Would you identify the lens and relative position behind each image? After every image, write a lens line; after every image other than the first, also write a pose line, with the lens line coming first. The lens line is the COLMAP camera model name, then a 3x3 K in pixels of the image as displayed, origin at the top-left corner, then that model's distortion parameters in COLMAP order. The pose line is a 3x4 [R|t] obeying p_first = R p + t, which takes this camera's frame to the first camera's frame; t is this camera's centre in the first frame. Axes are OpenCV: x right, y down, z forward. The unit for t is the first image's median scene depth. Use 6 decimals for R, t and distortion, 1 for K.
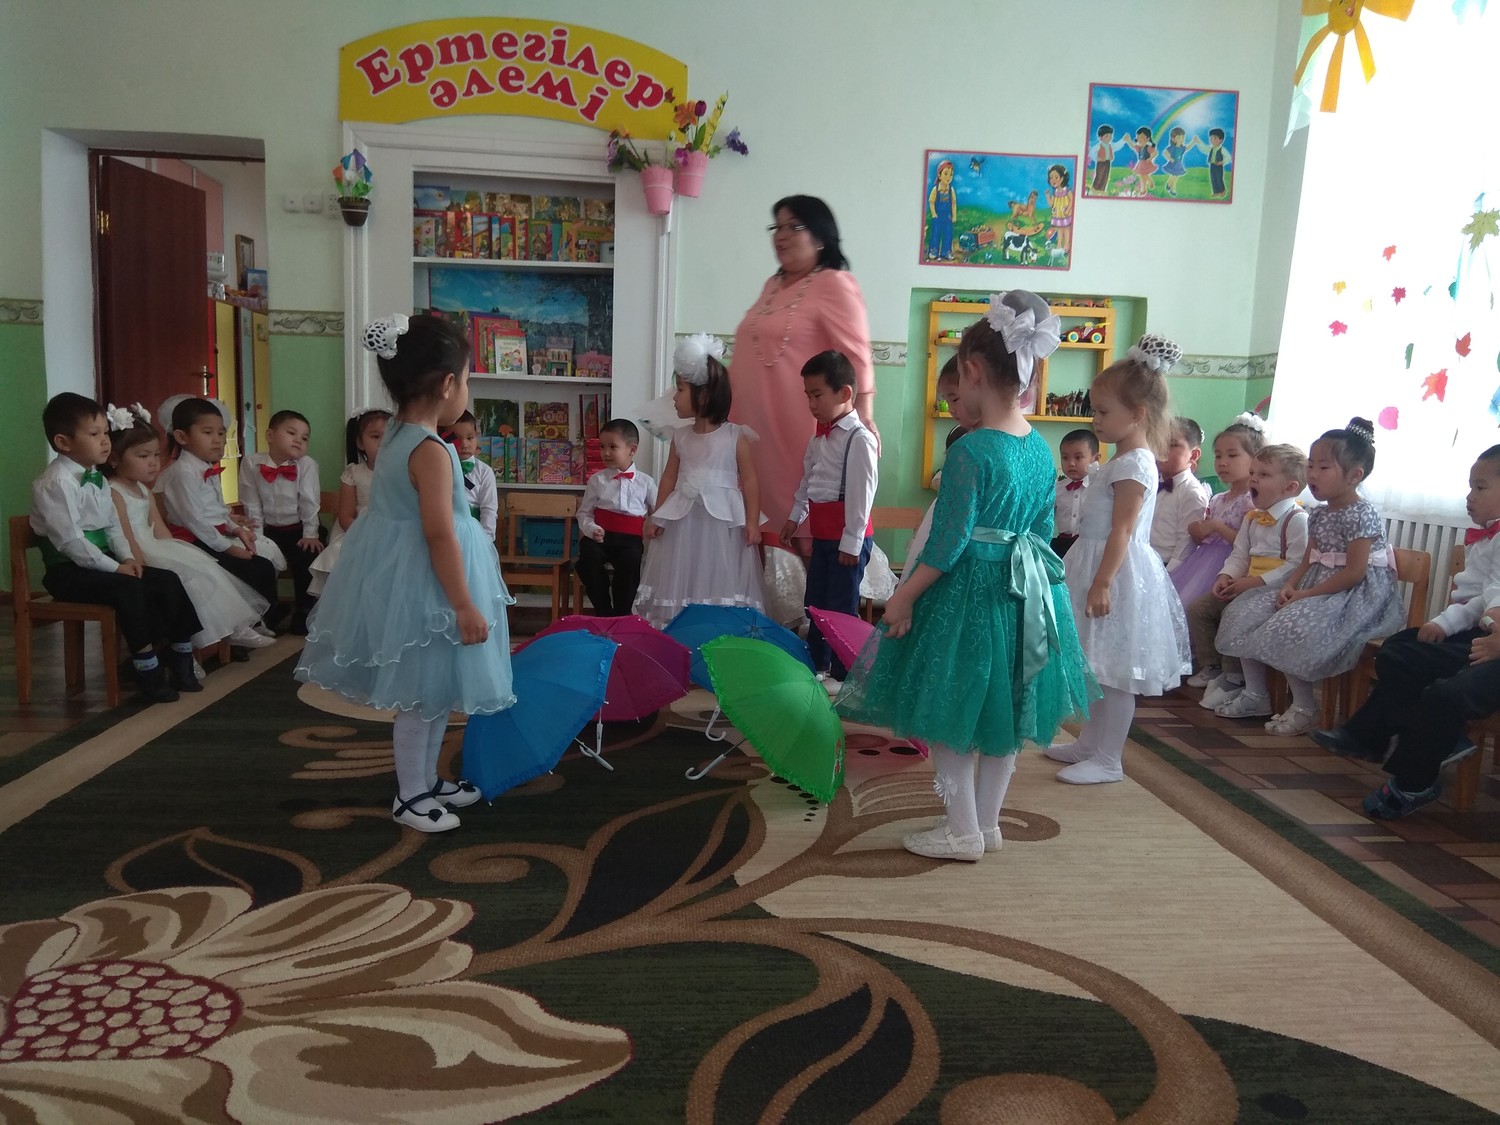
lens RADIAL K [[1173.4, 0, 740.2], [0, 1173.4, 572.0], [0, 0, 1]] dist [0.129715, -0.233444]
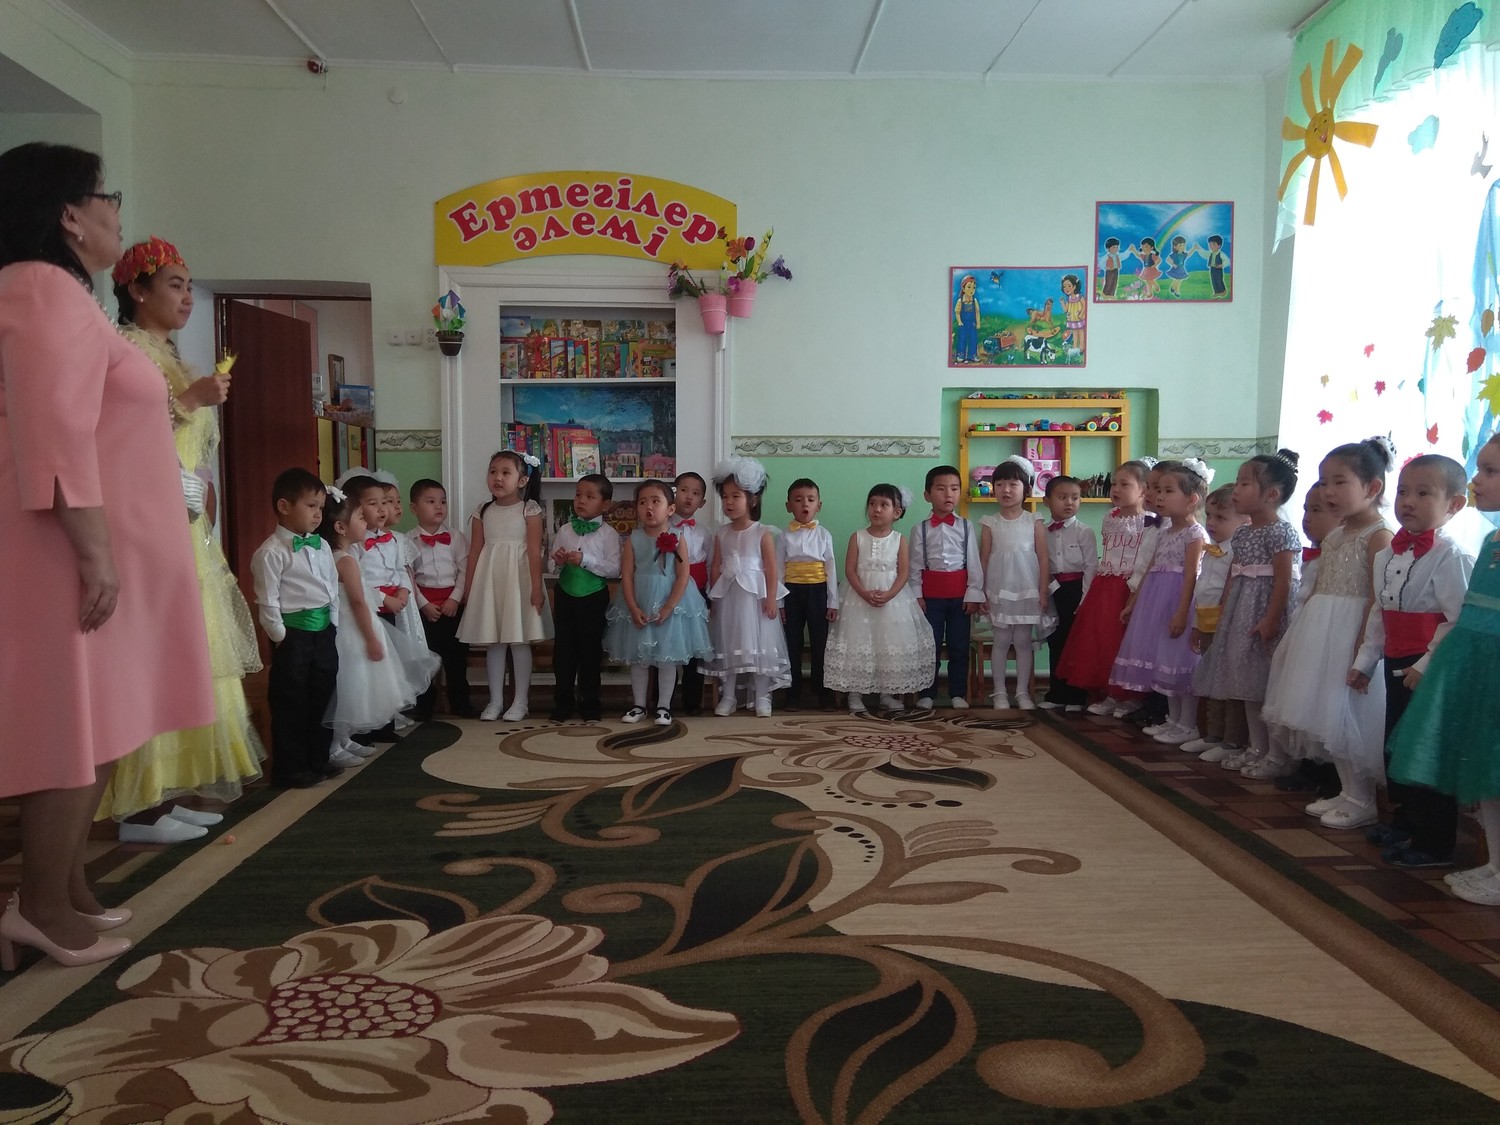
lens RADIAL K [[1171.2, 0, 741.7], [0, 1171.2, 572.8], [0, 0, 1]] dist [0.126272, -0.204309]
pose [[0.998832, -0.030720, -0.037282, -0.008230], [0.028490, 0.997855, -0.058944, -0.007336], [0.039012, 0.057813, 0.997565, -0.111126]]
